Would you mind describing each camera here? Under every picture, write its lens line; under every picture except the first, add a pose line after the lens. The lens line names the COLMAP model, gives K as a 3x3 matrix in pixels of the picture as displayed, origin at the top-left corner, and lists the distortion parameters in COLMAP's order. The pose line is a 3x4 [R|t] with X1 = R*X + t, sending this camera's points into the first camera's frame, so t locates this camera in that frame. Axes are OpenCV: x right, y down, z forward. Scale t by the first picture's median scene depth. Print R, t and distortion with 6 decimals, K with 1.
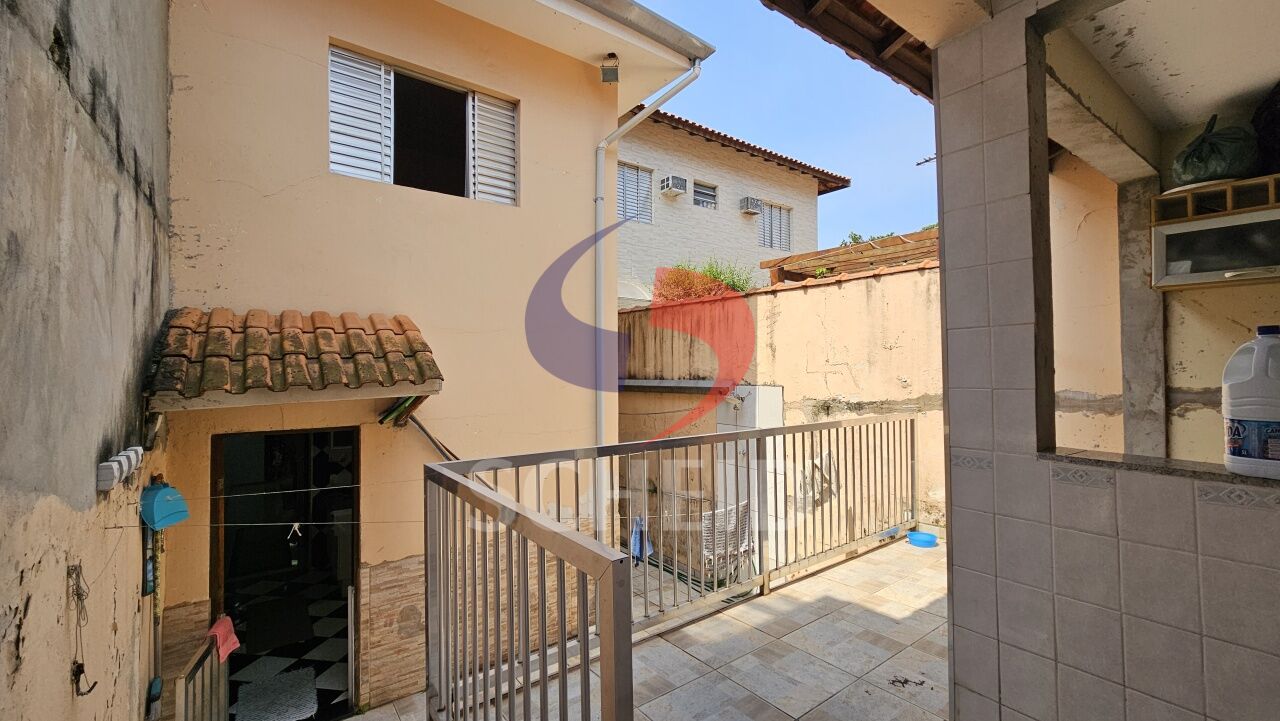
lens RADIAL K [[524.9, 0, 639.7], [0, 524.9, 358.5], [0, 0, 1]] dist [-0.001152, 0.001336]
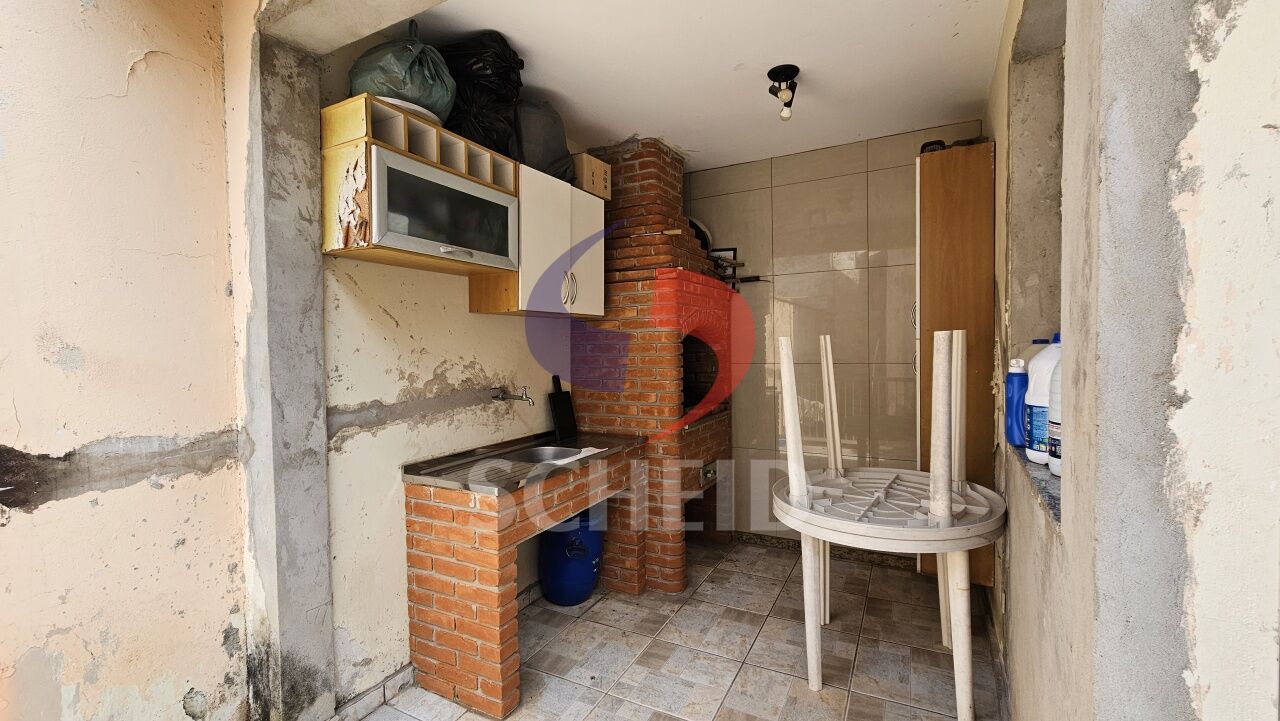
lens RADIAL K [[524.9, 0, 642.5], [0, 524.9, 361.5], [0, 0, 1]] dist [-0.001152, 0.001336]
pose [[-0.431462, -0.015632, 0.901996, 0.275090], [0.003035, 0.999819, 0.018779, -0.010591], [-0.902126, 0.010840, -0.431336, 0.917980]]
